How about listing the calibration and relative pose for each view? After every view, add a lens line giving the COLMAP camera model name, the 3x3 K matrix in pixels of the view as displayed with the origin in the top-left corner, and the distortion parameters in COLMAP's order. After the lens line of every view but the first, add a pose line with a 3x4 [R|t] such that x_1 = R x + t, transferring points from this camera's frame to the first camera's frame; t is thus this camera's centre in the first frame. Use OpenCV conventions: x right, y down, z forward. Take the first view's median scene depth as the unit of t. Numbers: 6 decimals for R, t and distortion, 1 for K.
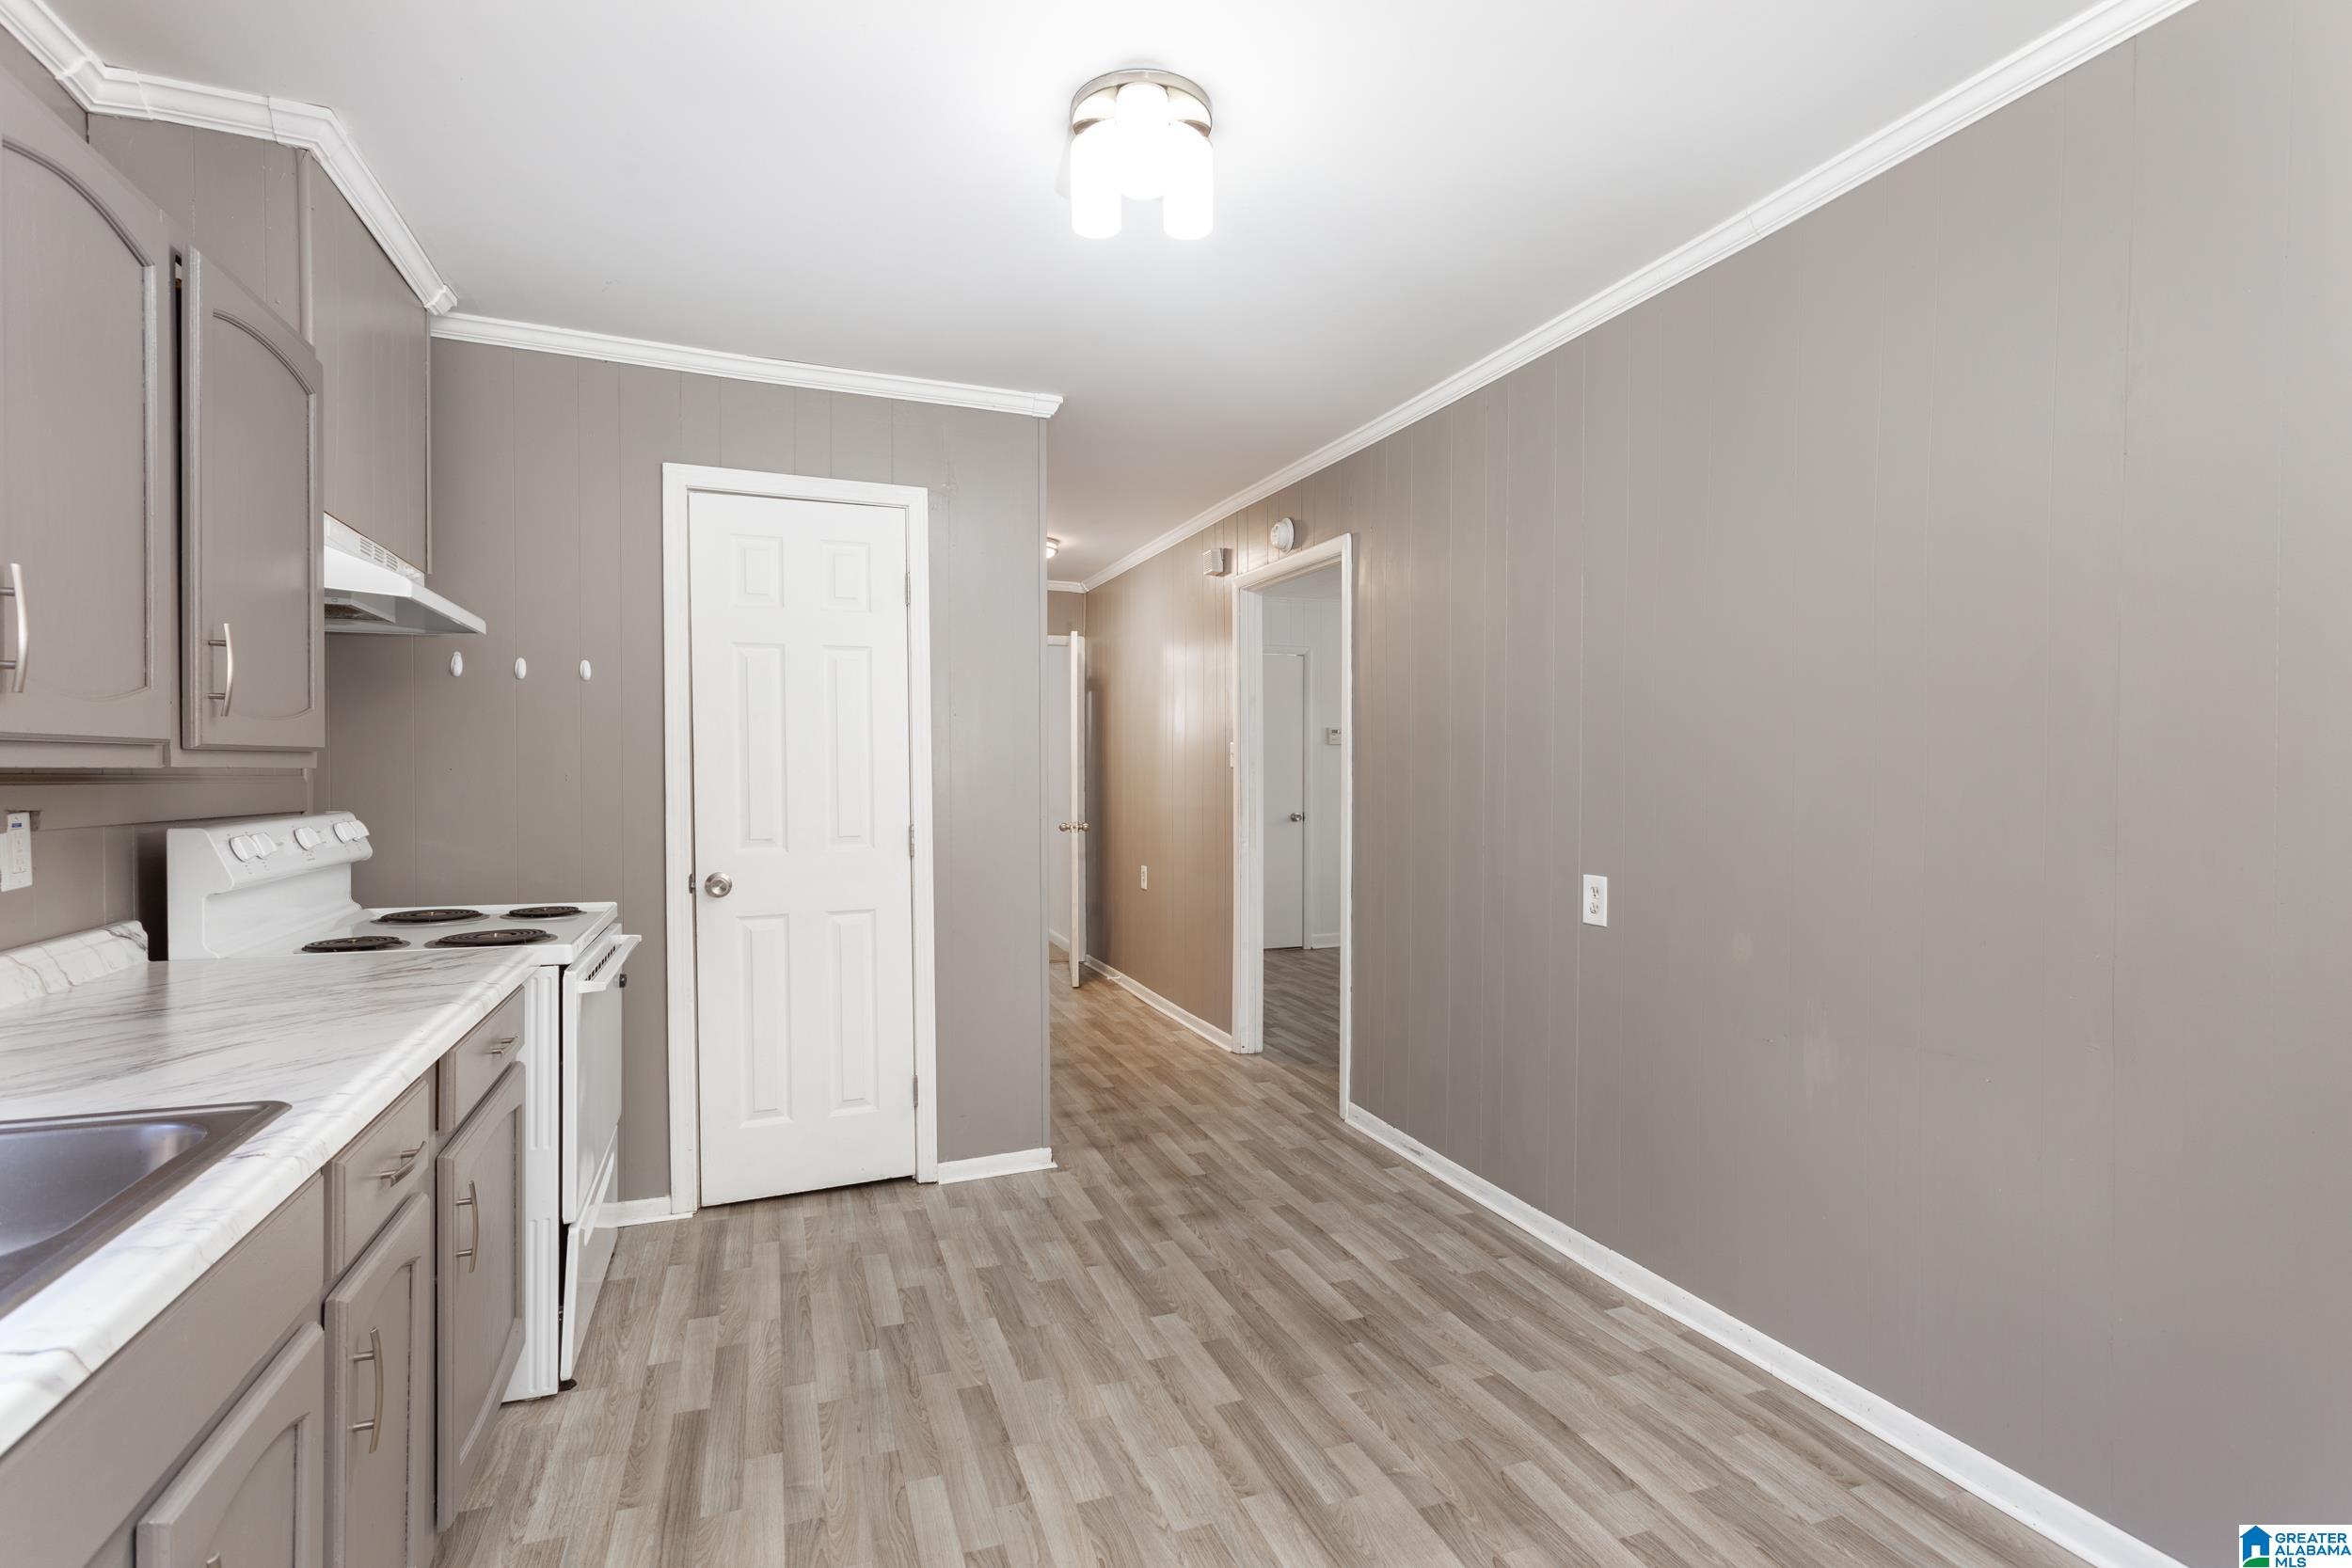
lens RADIAL K [[1131.0, 0, 1176.0], [0, 1131.0, 784.0], [0, 0, 1]] dist [0.000497, 0.000044]
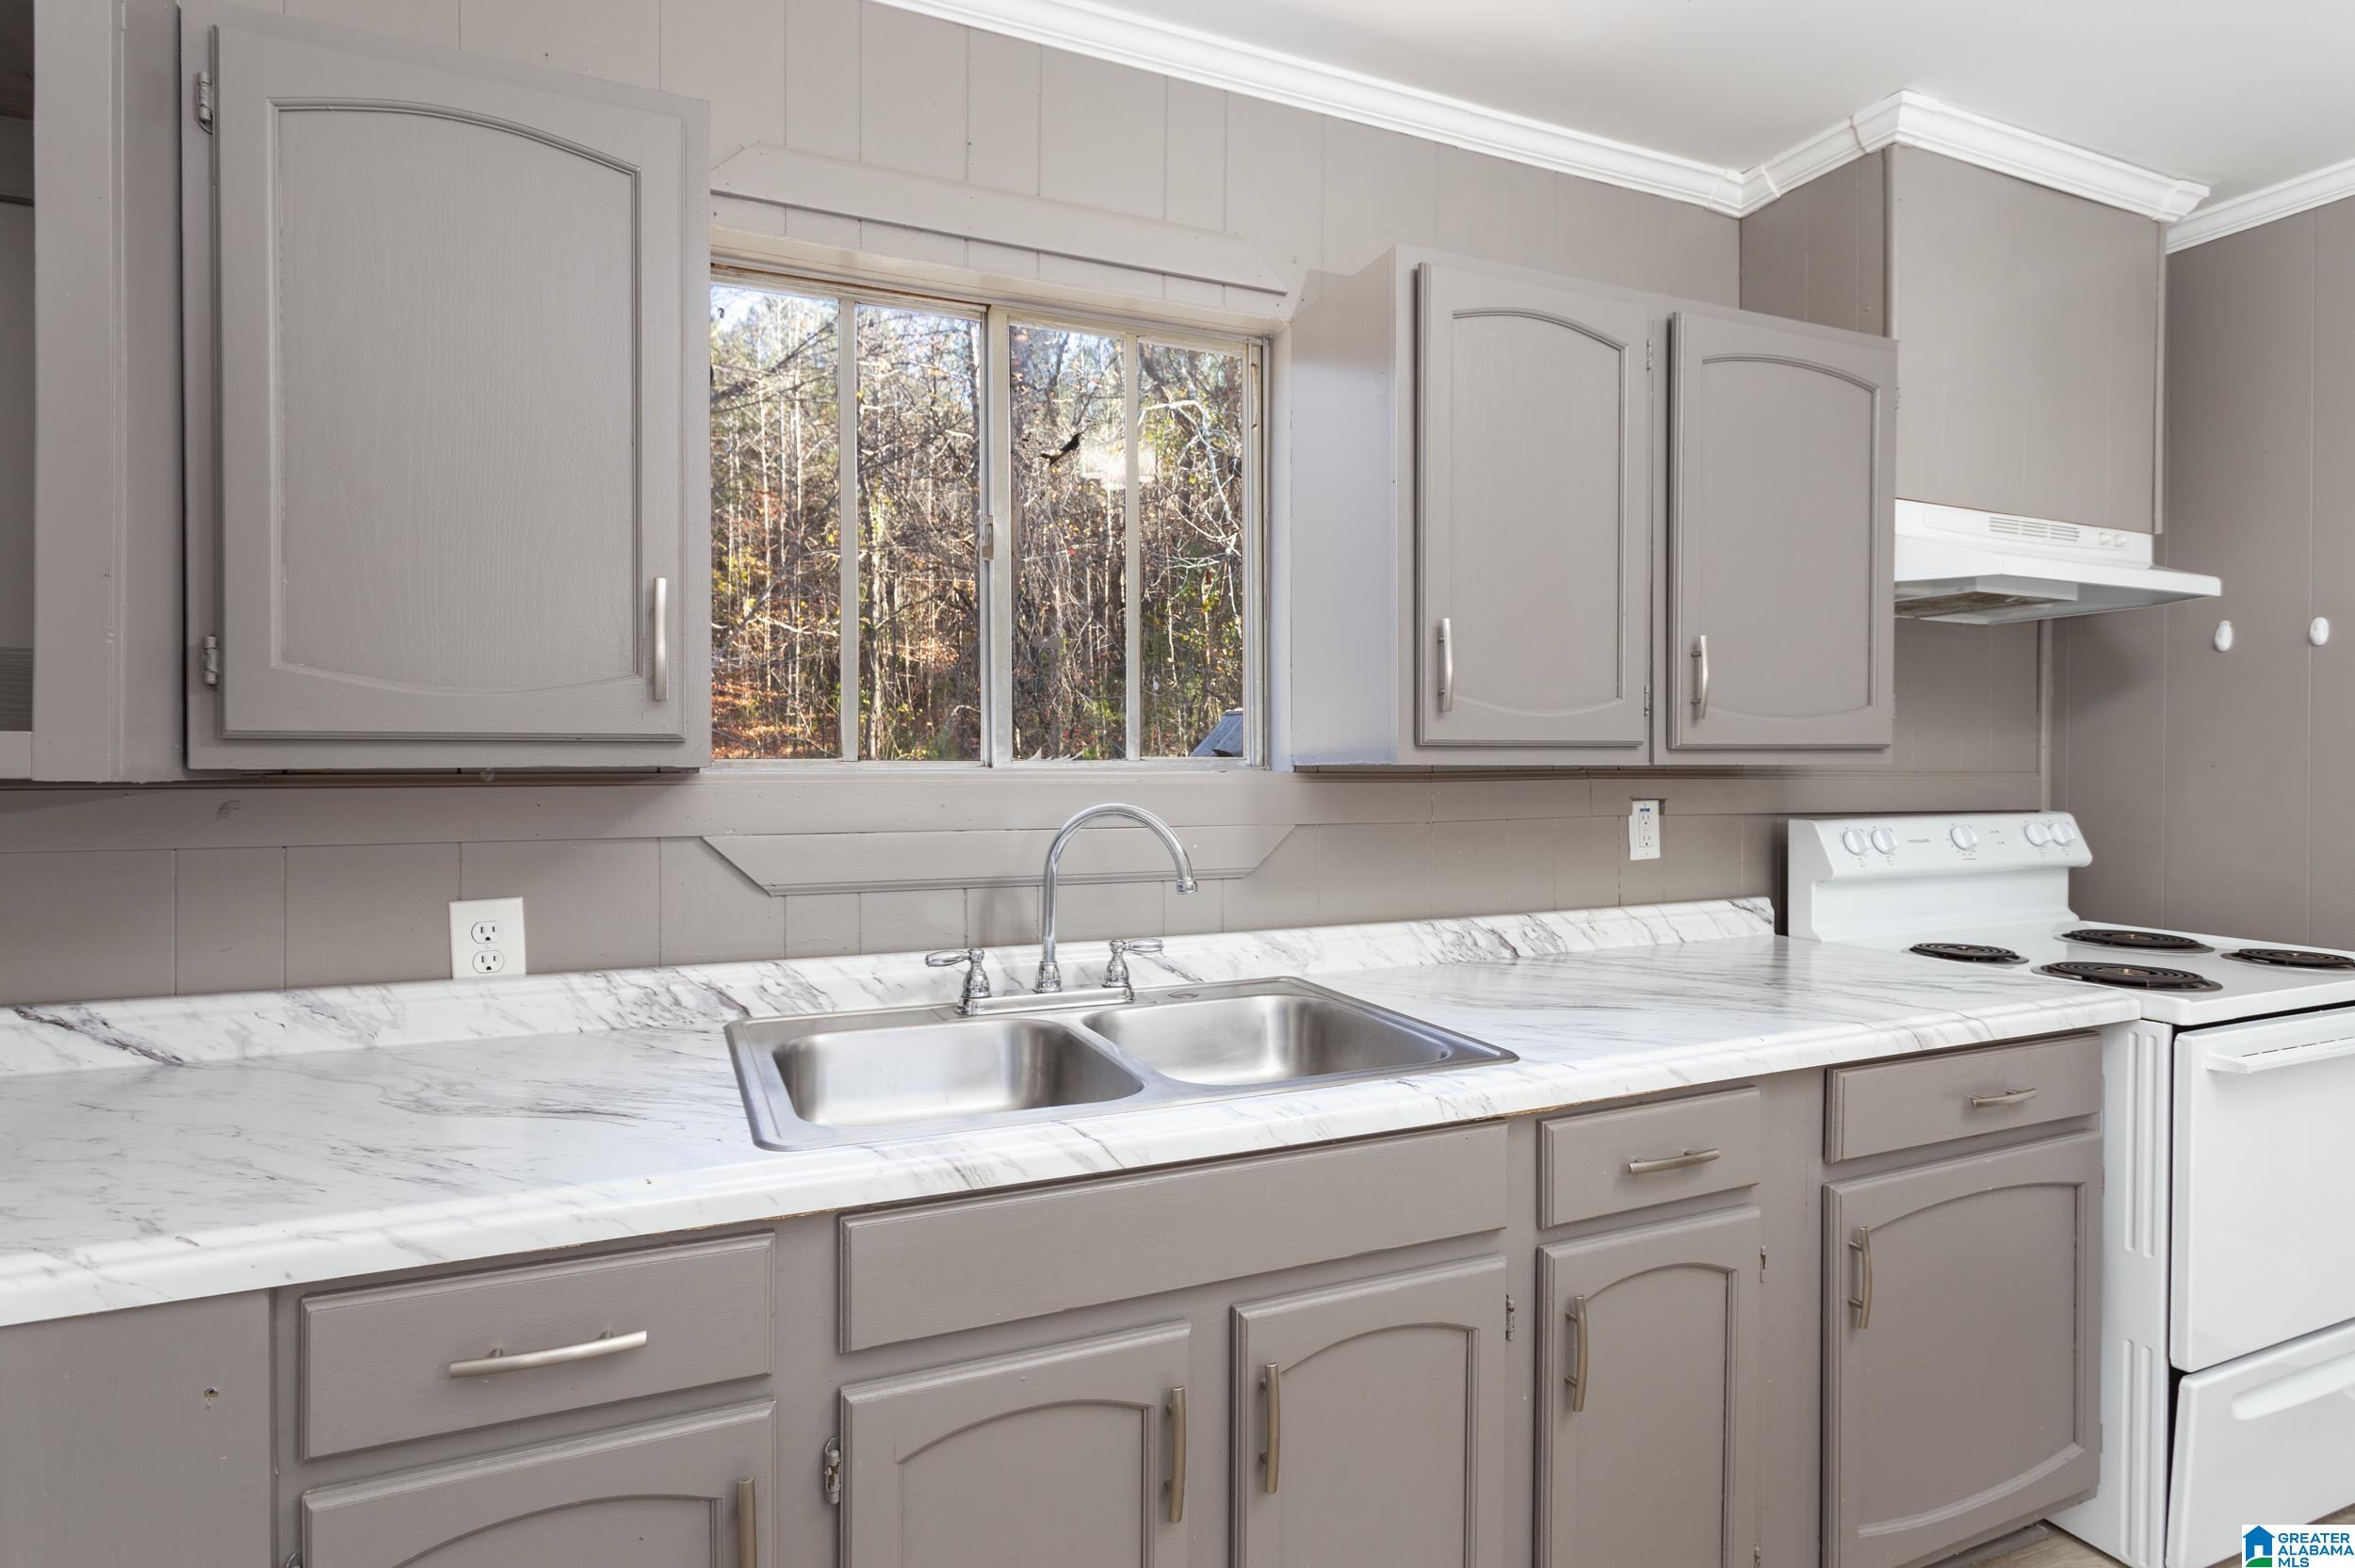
lens RADIAL K [[1117.0, 0, 1175.6], [0, 1117.0, 773.2], [0, 0, 1]] dist [0.000773, -0.000080]
pose [[0.081239, 0.004918, -0.996683, 0.167438], [-0.012152, 0.999918, 0.003944, -0.003306], [0.996621, 0.011791, 0.081292, 0.301429]]
